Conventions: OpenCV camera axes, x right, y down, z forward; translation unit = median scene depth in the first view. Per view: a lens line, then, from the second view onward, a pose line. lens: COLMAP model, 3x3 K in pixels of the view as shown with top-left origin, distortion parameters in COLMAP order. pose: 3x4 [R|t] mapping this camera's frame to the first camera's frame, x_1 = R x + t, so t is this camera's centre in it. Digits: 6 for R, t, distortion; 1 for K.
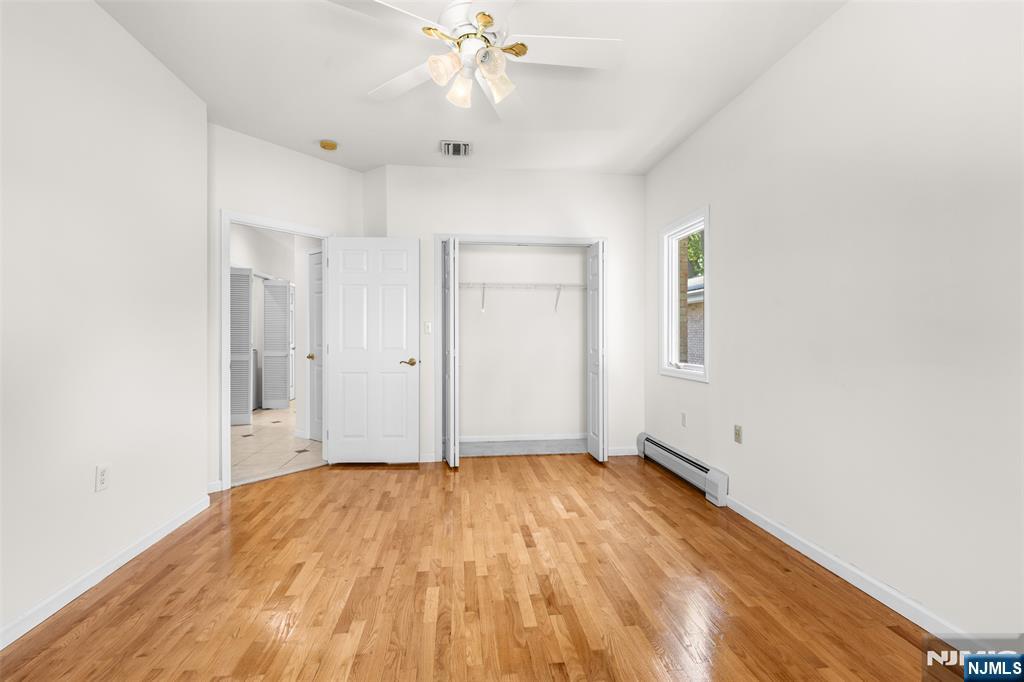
lens RADIAL K [[458.6, 0, 511.3], [0, 458.6, 334.7], [0, 0, 1]] dist [0.006708, -0.000788]
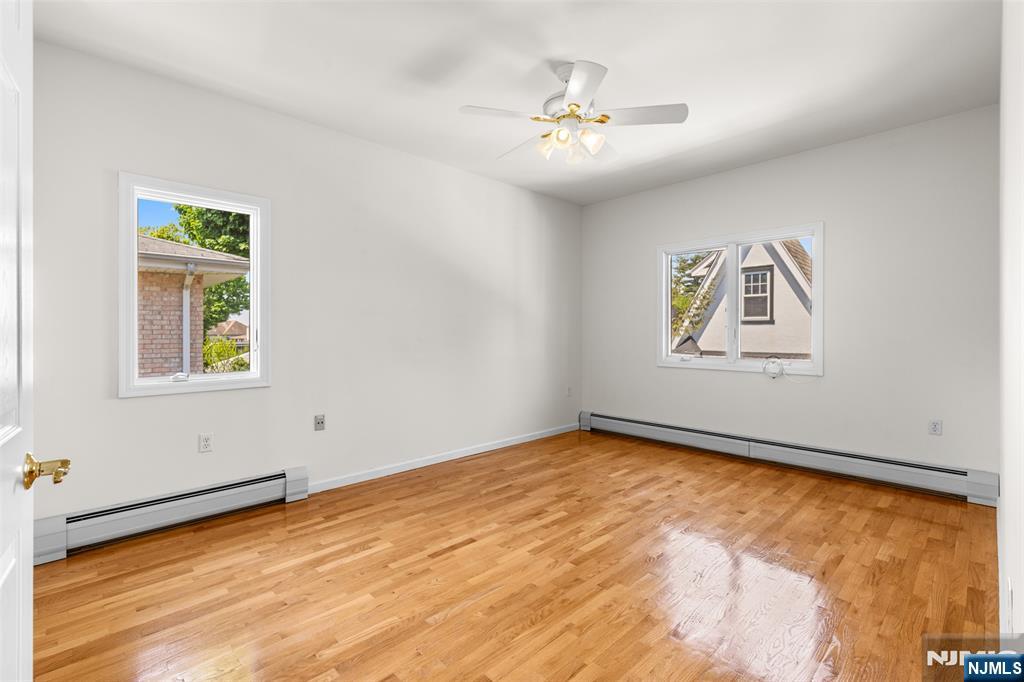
lens RADIAL K [[458.6, 0, 511.3], [0, 458.6, 334.7], [0, 0, 1]] dist [0.006708, -0.000788]
pose [[-0.598306, -0.000143, 0.801267, -0.850088], [-0.000886, 0.999999, -0.000483, -0.004168], [-0.801267, -0.000999, -0.598306, 1.564443]]
